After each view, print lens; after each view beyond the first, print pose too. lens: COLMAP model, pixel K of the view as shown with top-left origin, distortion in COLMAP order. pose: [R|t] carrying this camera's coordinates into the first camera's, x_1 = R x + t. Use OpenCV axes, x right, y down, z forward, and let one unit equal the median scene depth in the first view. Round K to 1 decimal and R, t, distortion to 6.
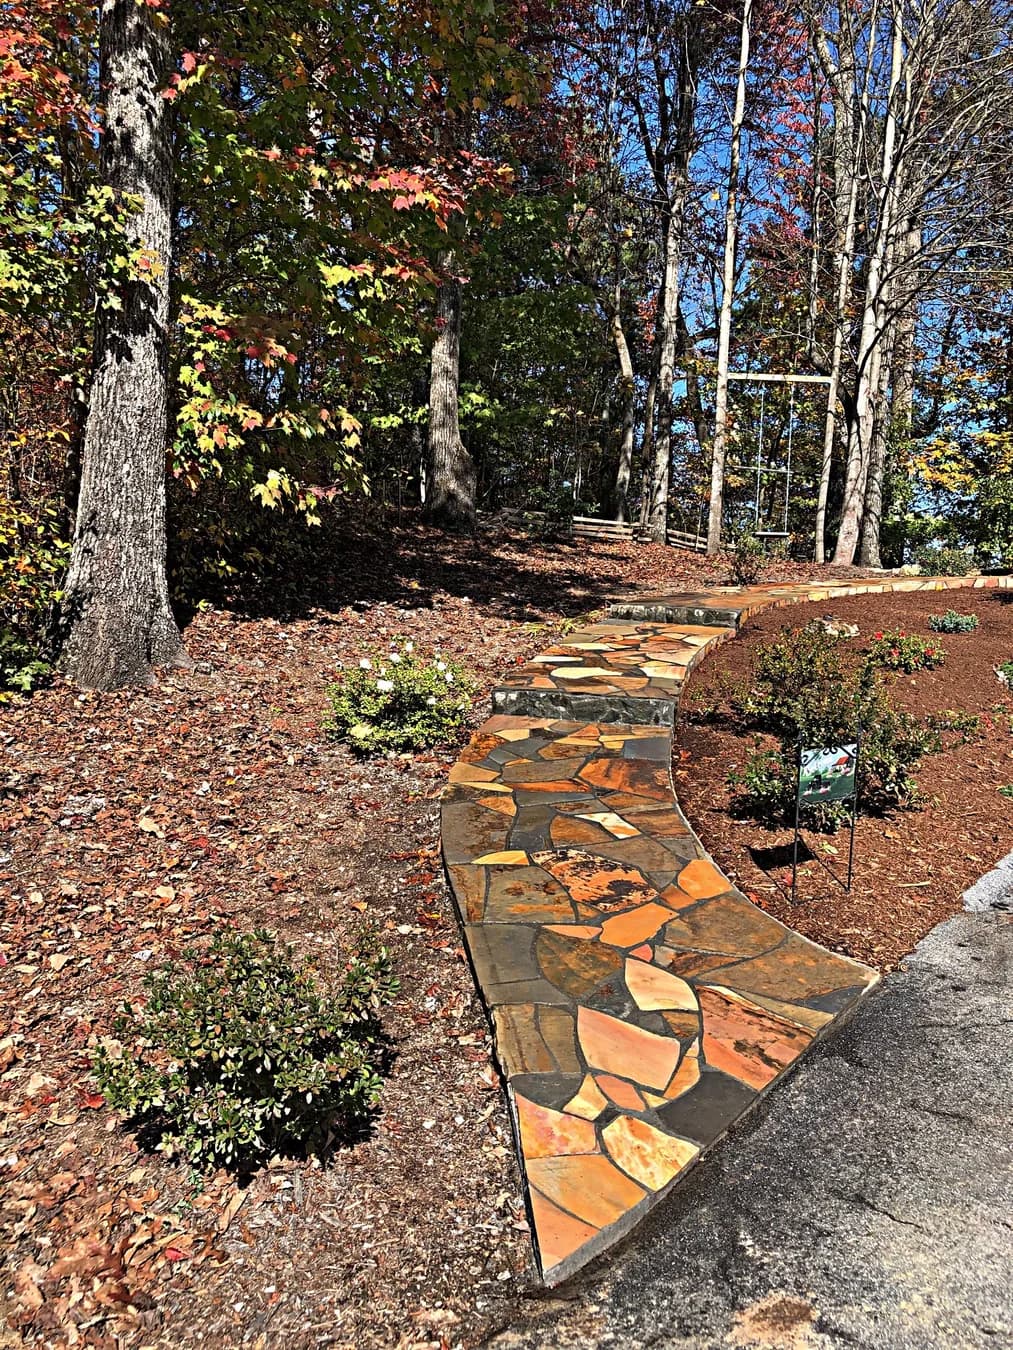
lens RADIAL K [[1009.0, 0, 506.5], [0, 1009.0, 675.0], [0, 0, 1]] dist [-0.000160, -0.000563]
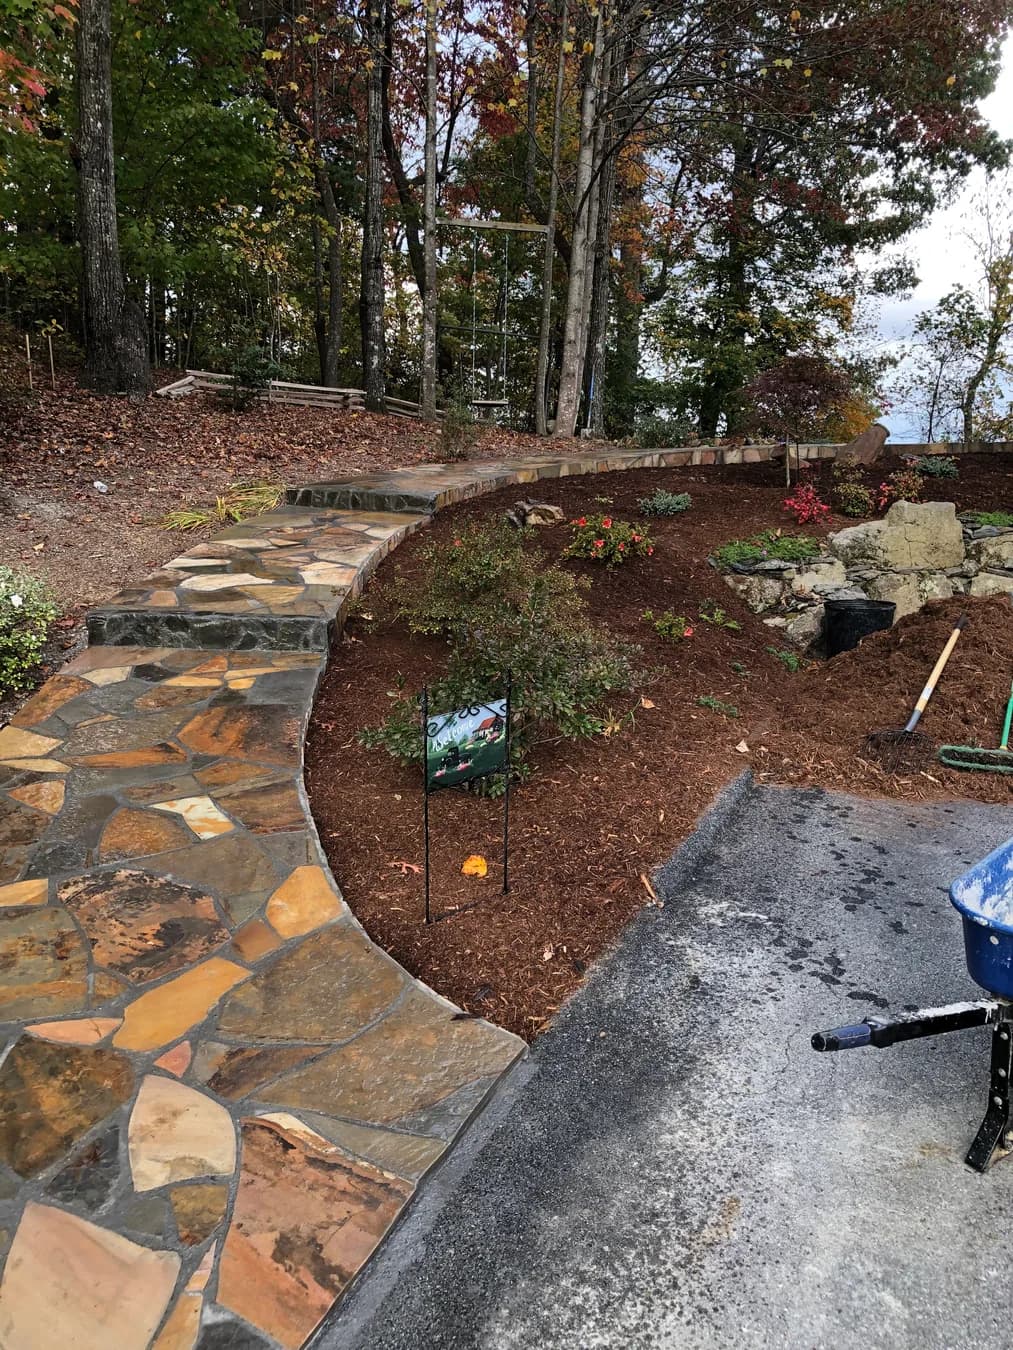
lens RADIAL K [[1083.8, 0, 506.5], [0, 1083.8, 675.0], [0, 0, 1]] dist [0.017006, -0.001463]
pose [[0.966608, -0.060707, 0.248966, 0.127294], [0.033605, 0.993173, 0.111701, -0.029350], [-0.254047, -0.099605, 0.962049, 0.208488]]
